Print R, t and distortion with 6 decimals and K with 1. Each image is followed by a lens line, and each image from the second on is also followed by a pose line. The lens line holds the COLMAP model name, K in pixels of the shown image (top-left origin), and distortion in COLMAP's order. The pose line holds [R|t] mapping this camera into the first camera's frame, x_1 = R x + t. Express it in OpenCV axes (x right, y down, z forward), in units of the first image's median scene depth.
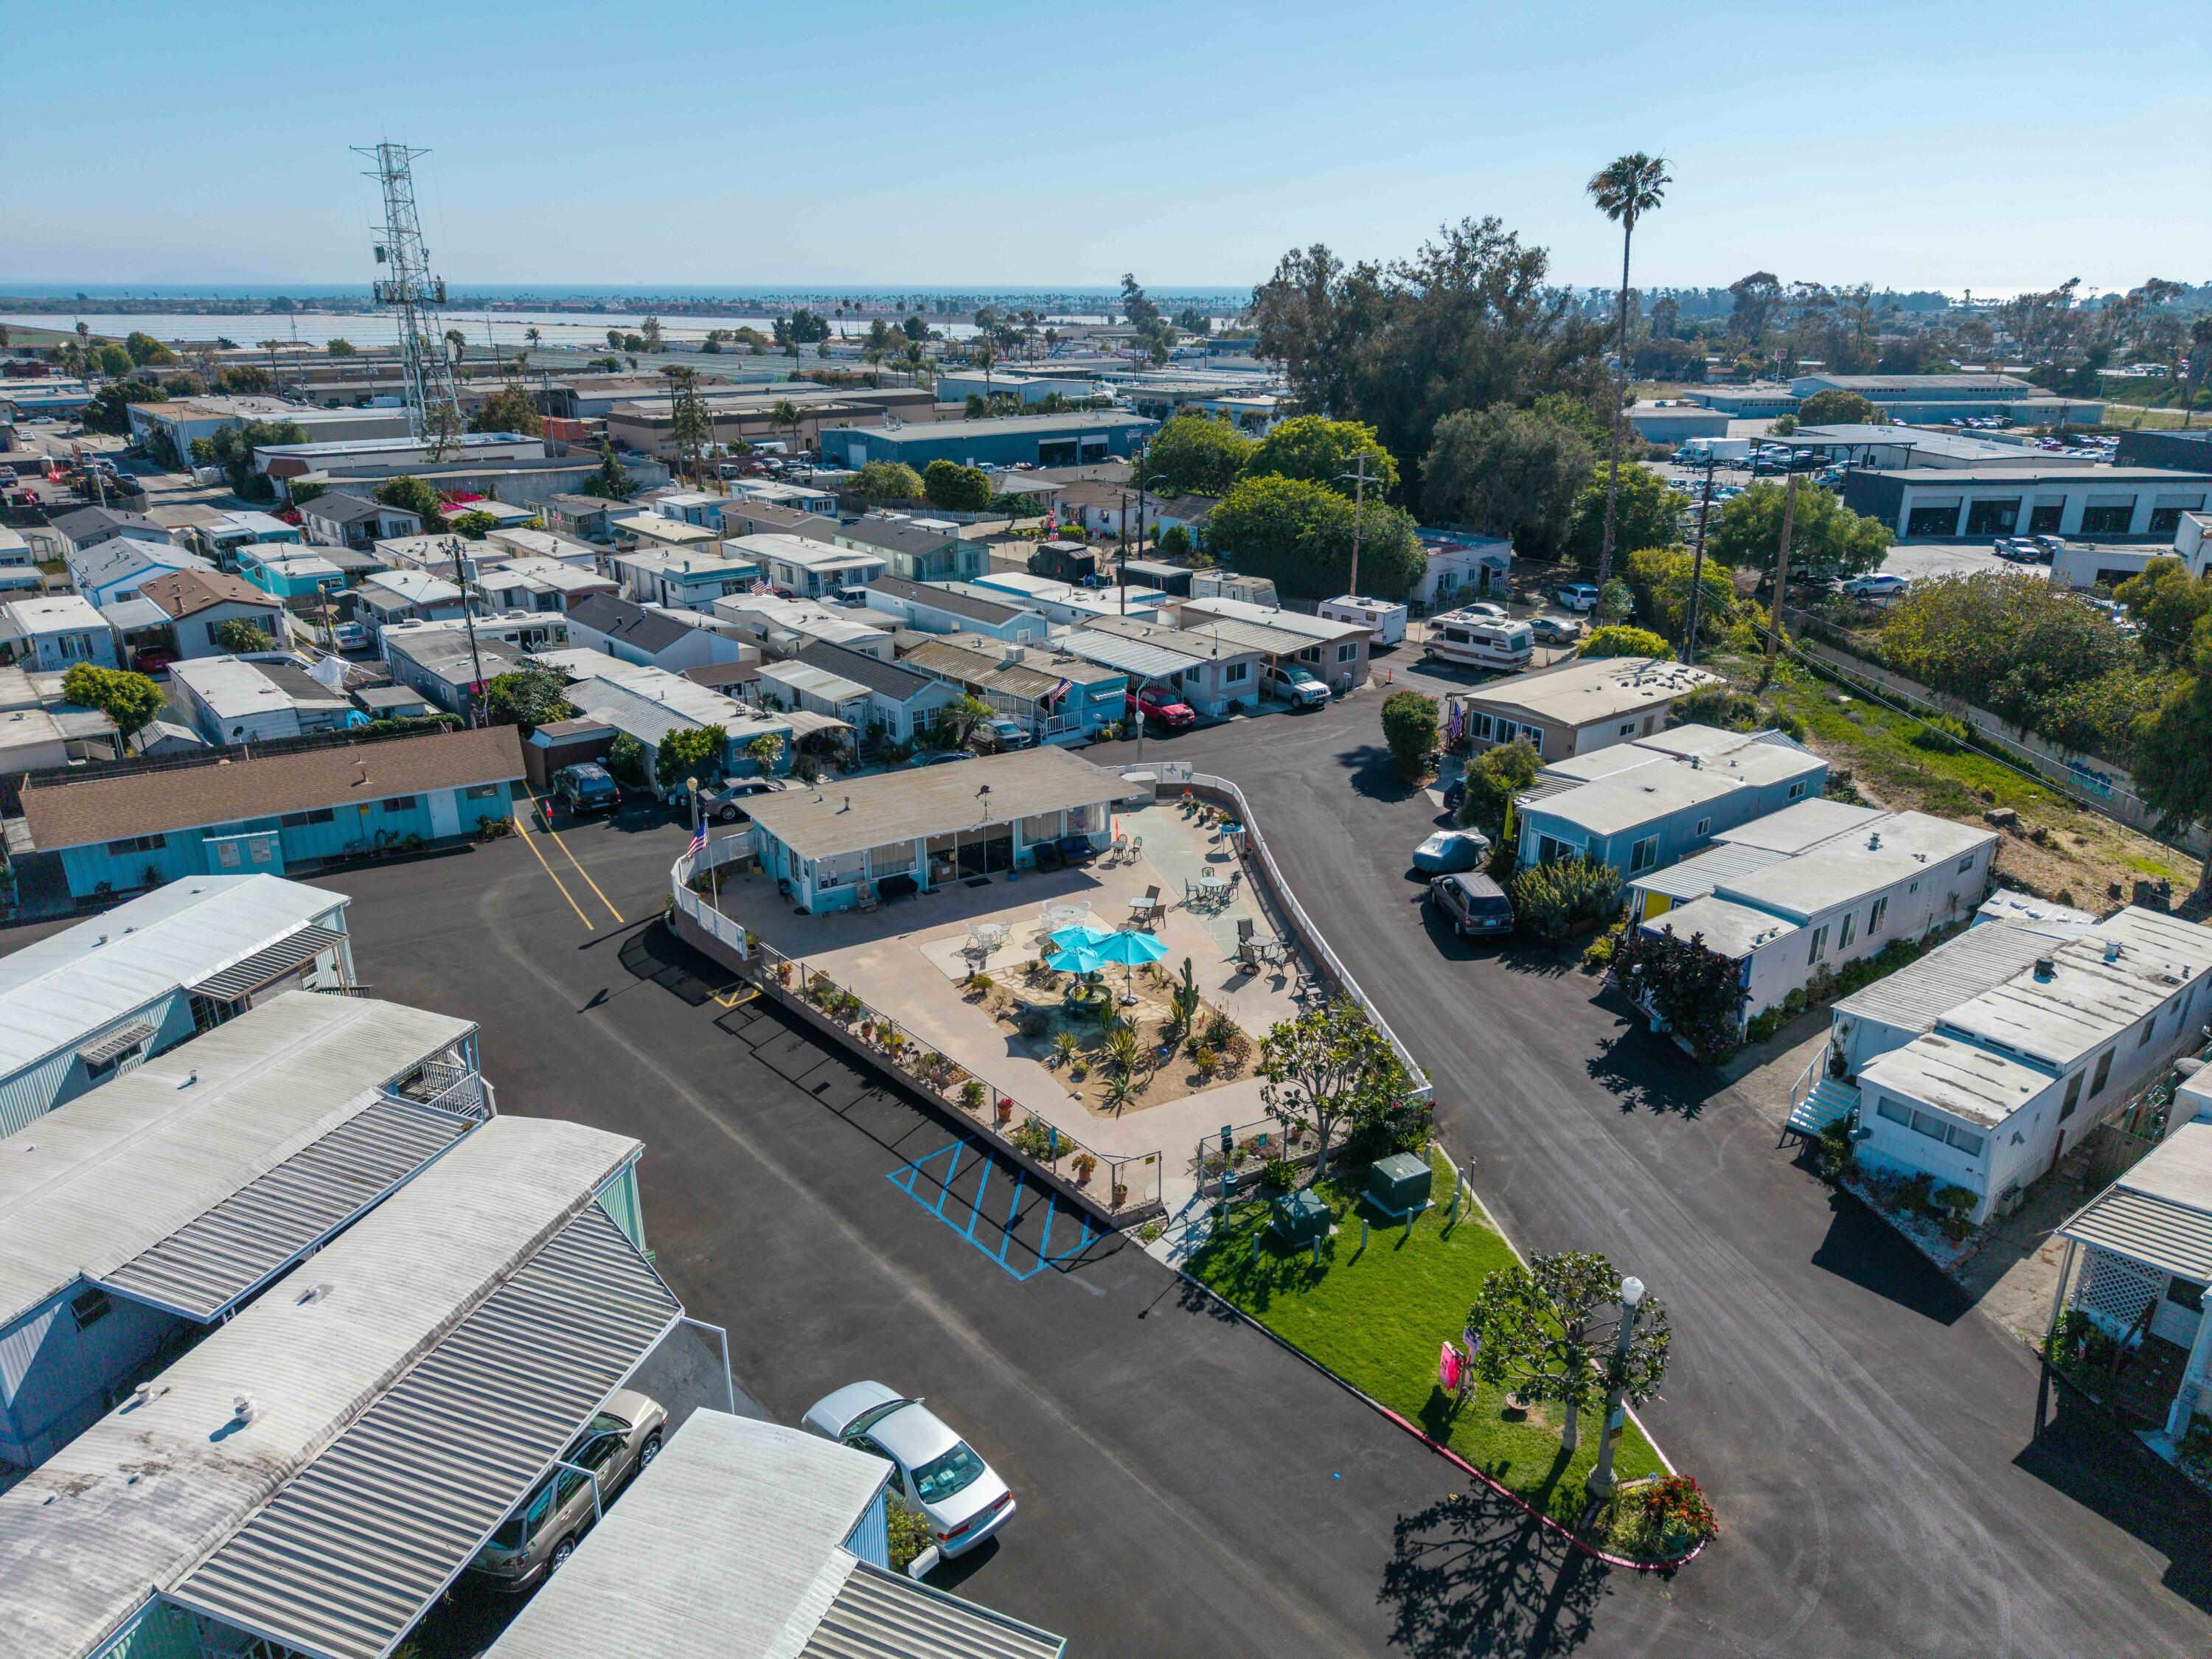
lens RADIAL K [[1575.3, 0, 1144.8], [0, 1575.3, 857.4], [0, 0, 1]] dist [0.004438, 0.002609]
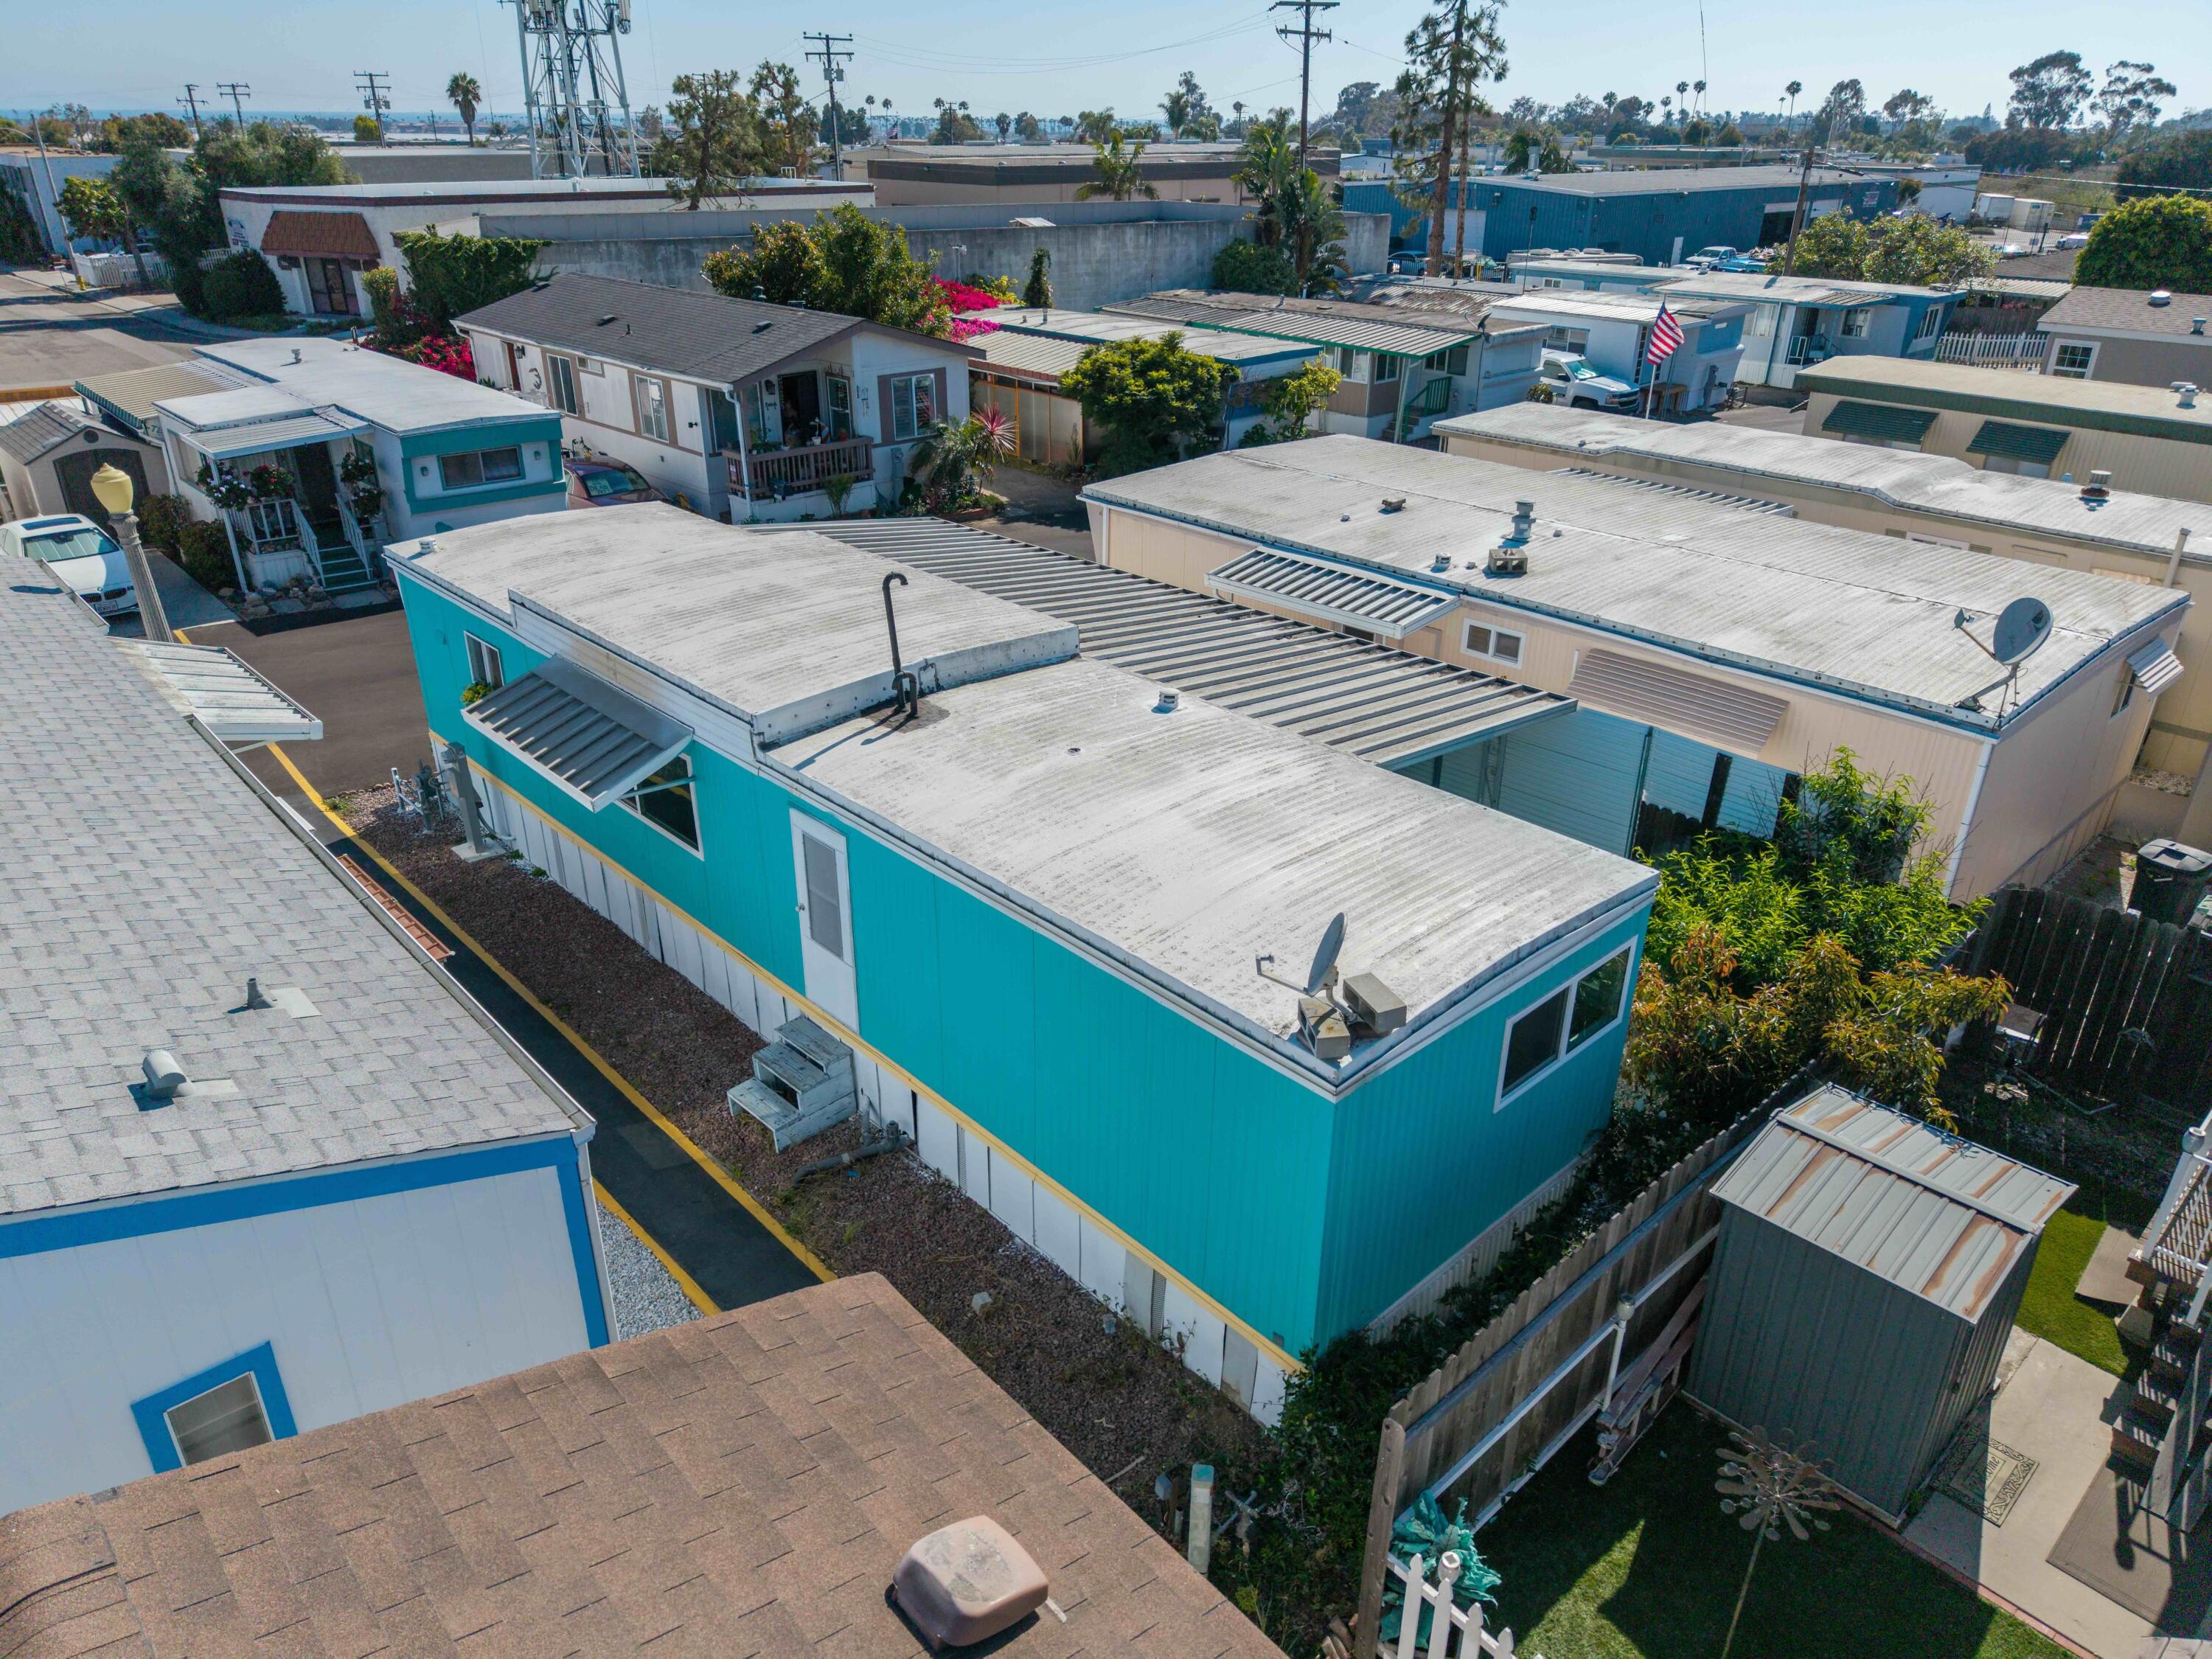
lens RADIAL K [[1486.8, 0, 1102.4], [0, 1486.8, 831.9], [0, 0, 1]] dist [0.035913, -0.037788]
pose [[0.998889, -0.016137, 0.044283, -0.138061], [0.012178, 0.996023, 0.088266, -0.048676], [-0.045532, -0.087628, 0.995112, 0.228055]]
